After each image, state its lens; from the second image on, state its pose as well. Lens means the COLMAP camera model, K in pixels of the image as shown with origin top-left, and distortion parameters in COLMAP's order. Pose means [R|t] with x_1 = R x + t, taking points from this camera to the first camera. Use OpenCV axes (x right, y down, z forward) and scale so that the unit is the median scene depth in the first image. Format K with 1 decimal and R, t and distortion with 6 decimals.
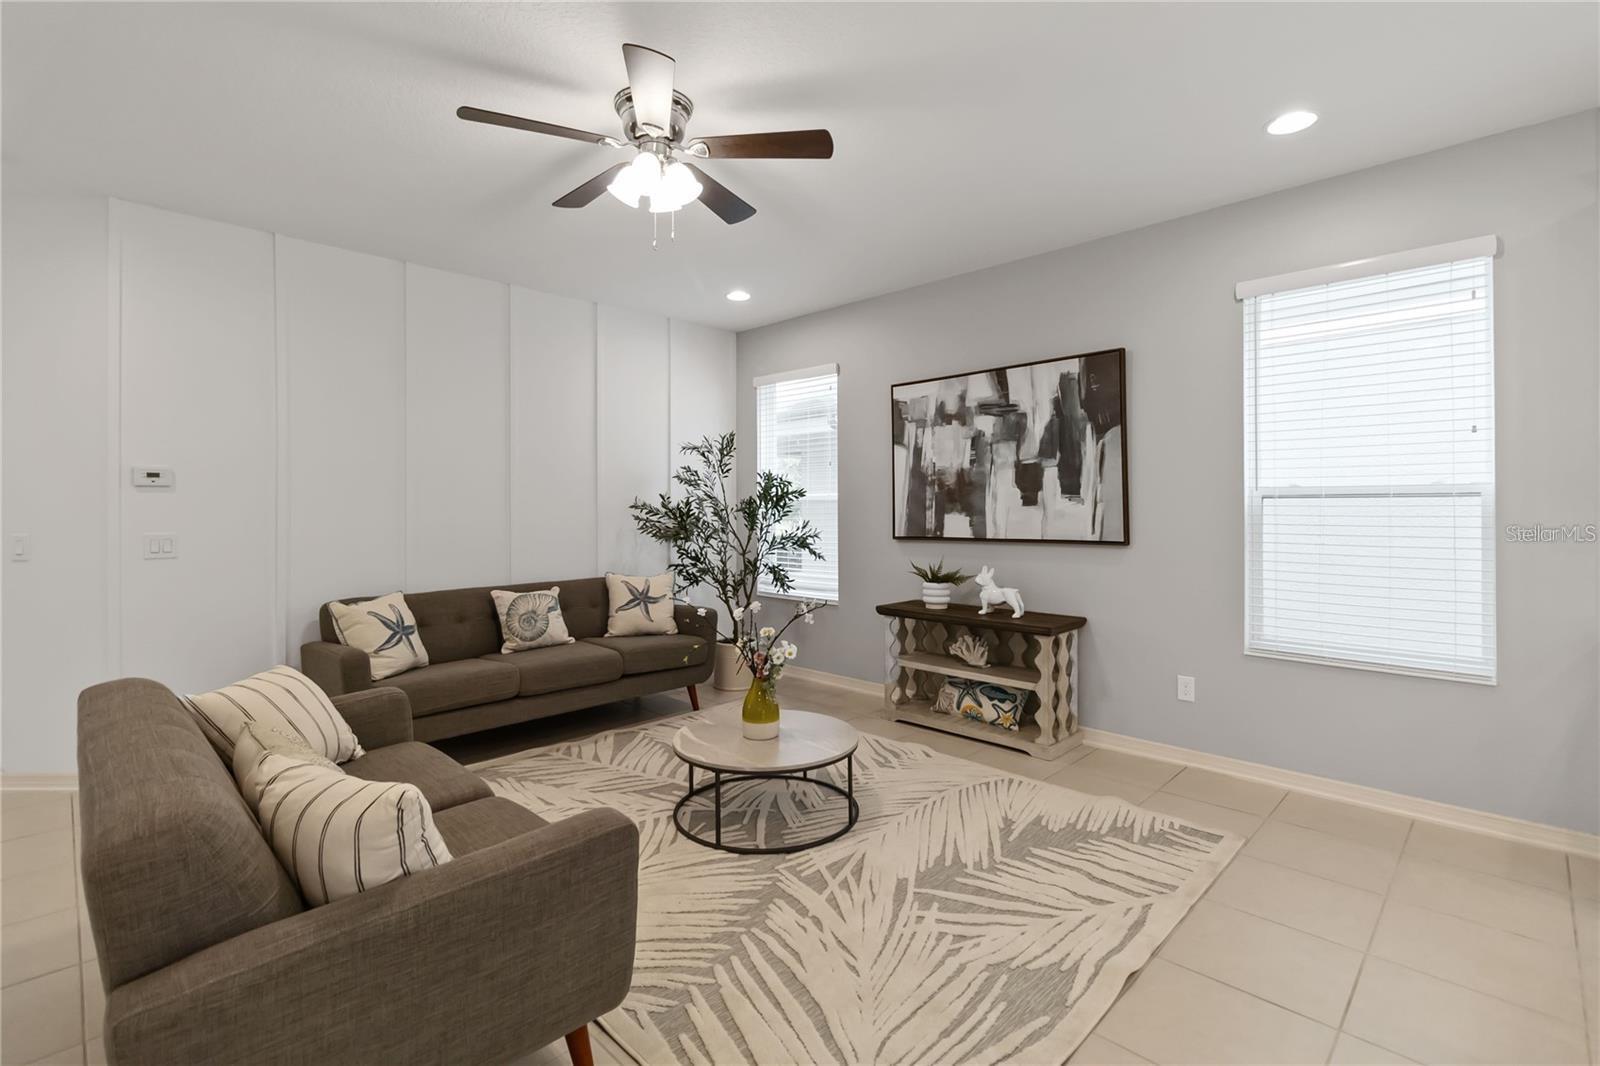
lens RADIAL K [[742.0, 0, 792.4], [0, 742.0, 499.8], [0, 0, 1]] dist [-0.002015, -0.000572]
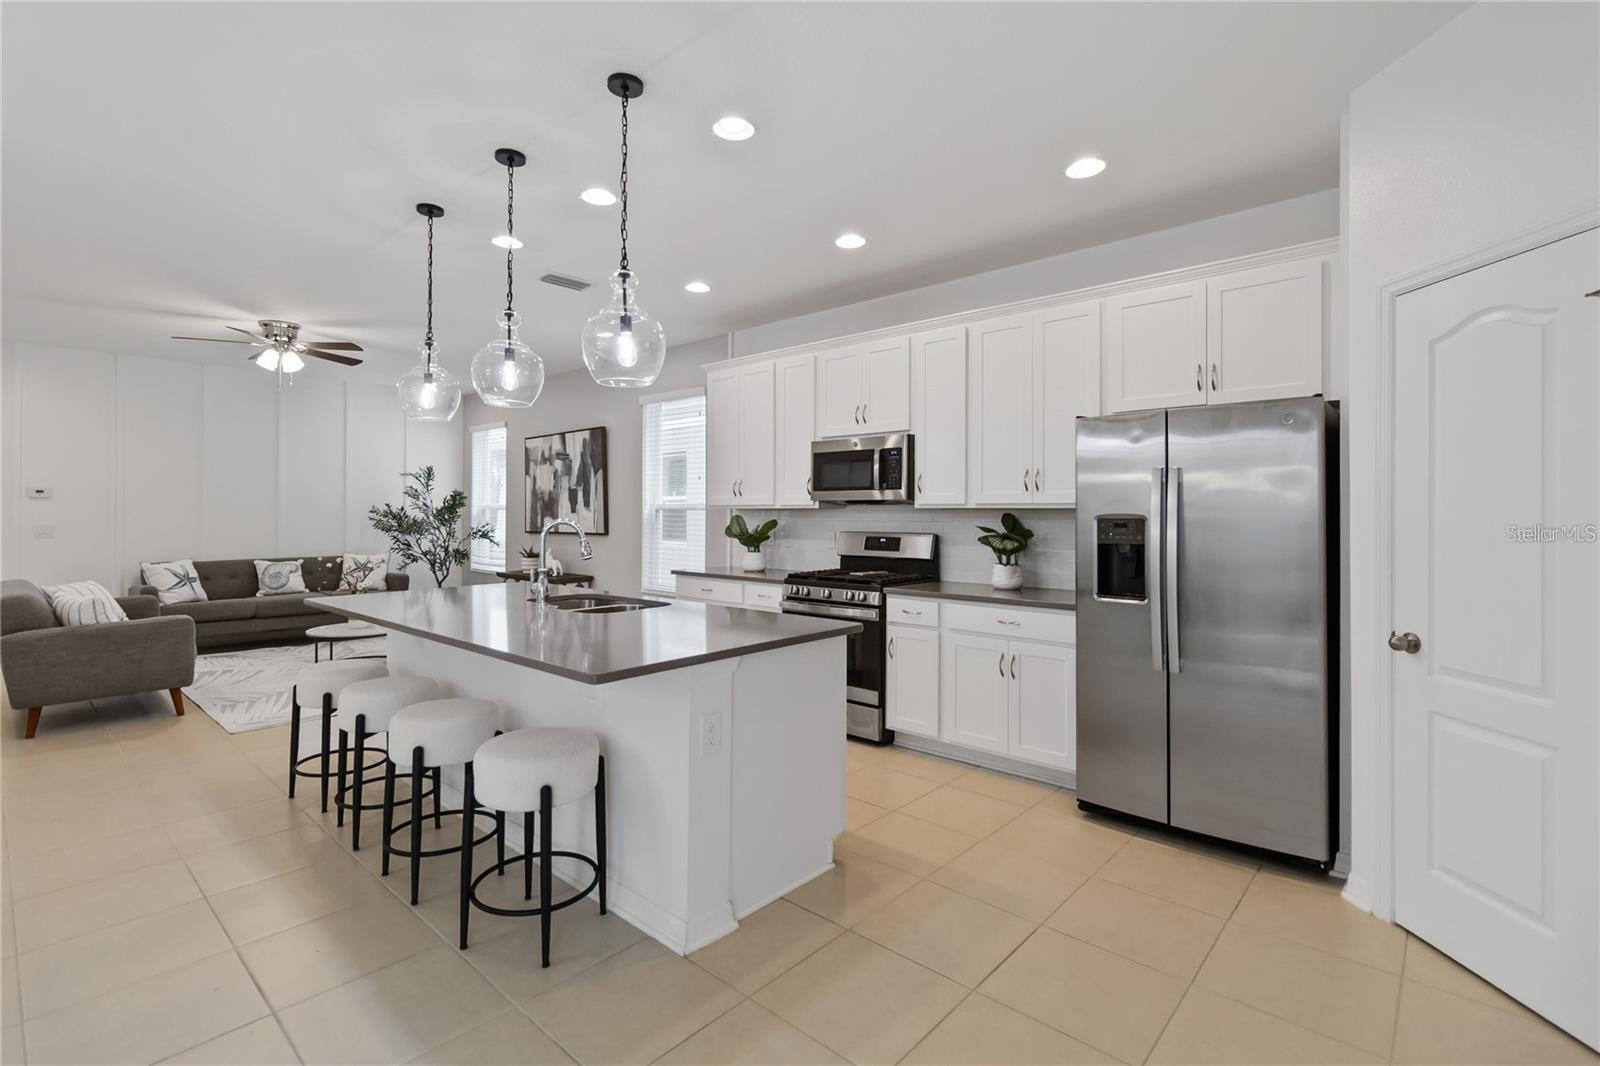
lens RADIAL K [[742.0, 0, 799.0], [0, 742.0, 507.6], [0, 0, 1]] dist [-0.002015, -0.000572]
pose [[0.998546, 0.008924, 0.053159, 0.753759], [-0.008999, 0.999959, 0.001183, -0.011193], [-0.053146, -0.001659, 0.998585, -0.764282]]
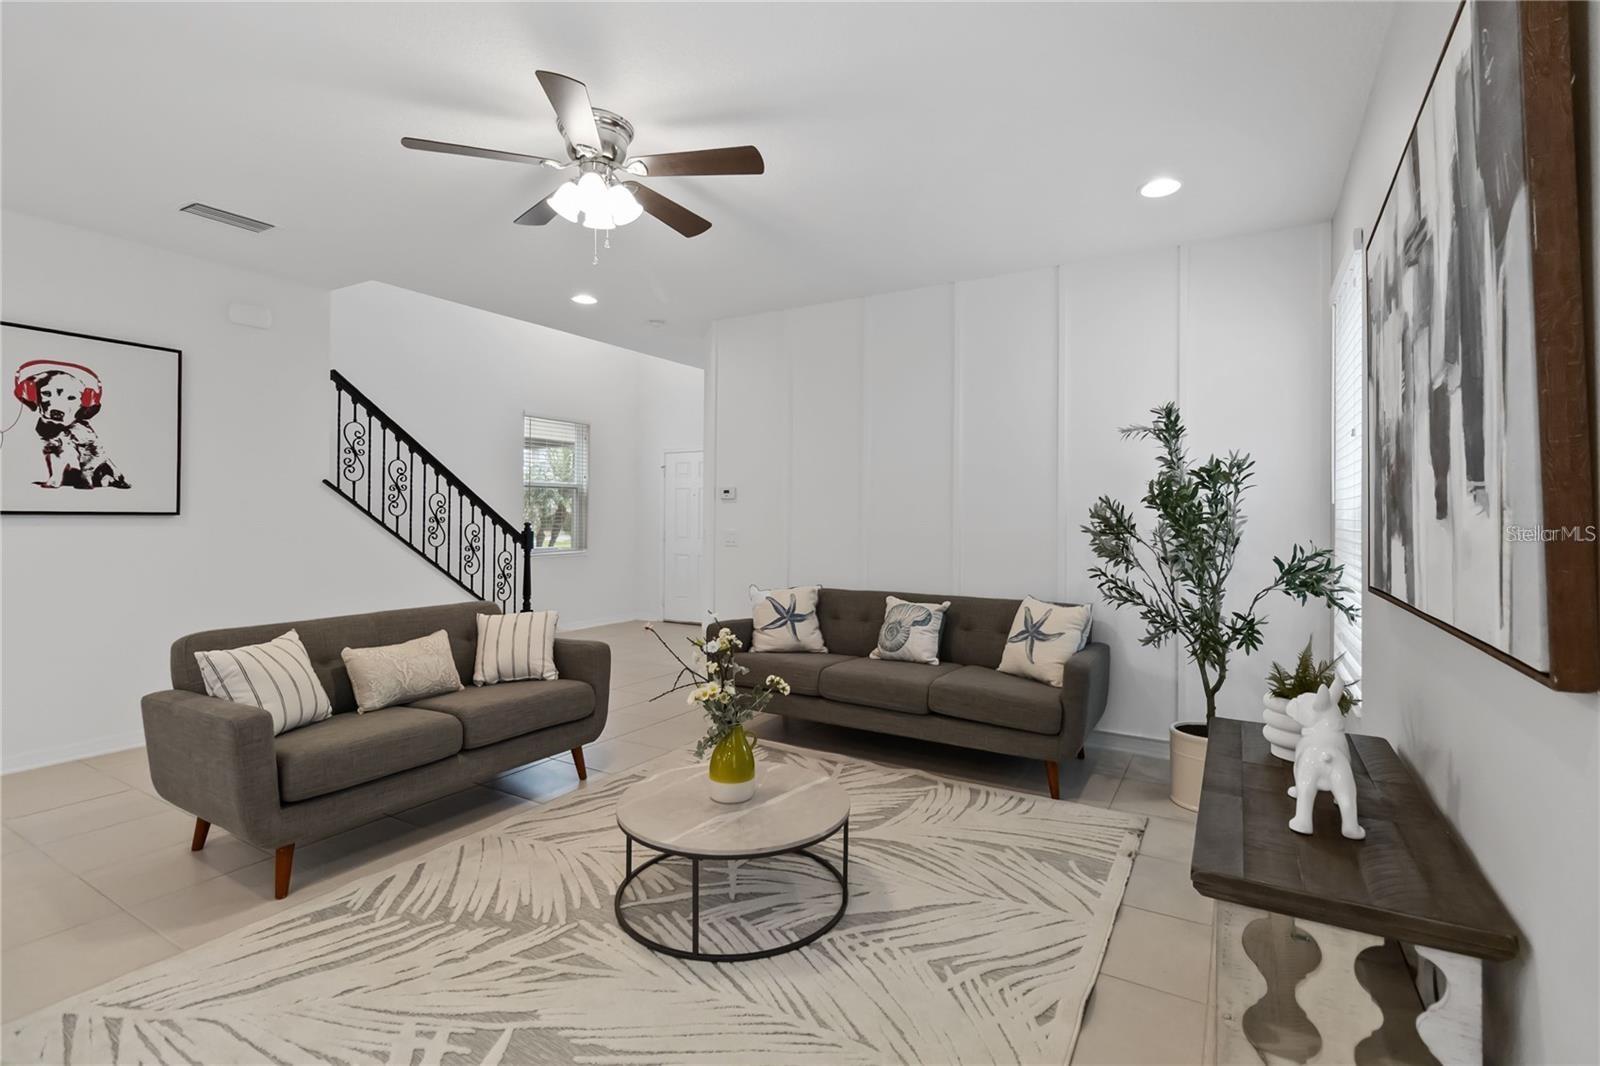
lens RADIAL K [[742.0, 0, 805.0], [0, 742.0, 505.3], [0, 0, 1]] dist [-0.002015, -0.000572]
pose [[0.242216, -0.005949, -0.970204, 0.564114], [0.003373, 0.999980, -0.005289, 0.002877], [0.970217, -0.001991, 0.242231, 0.650319]]
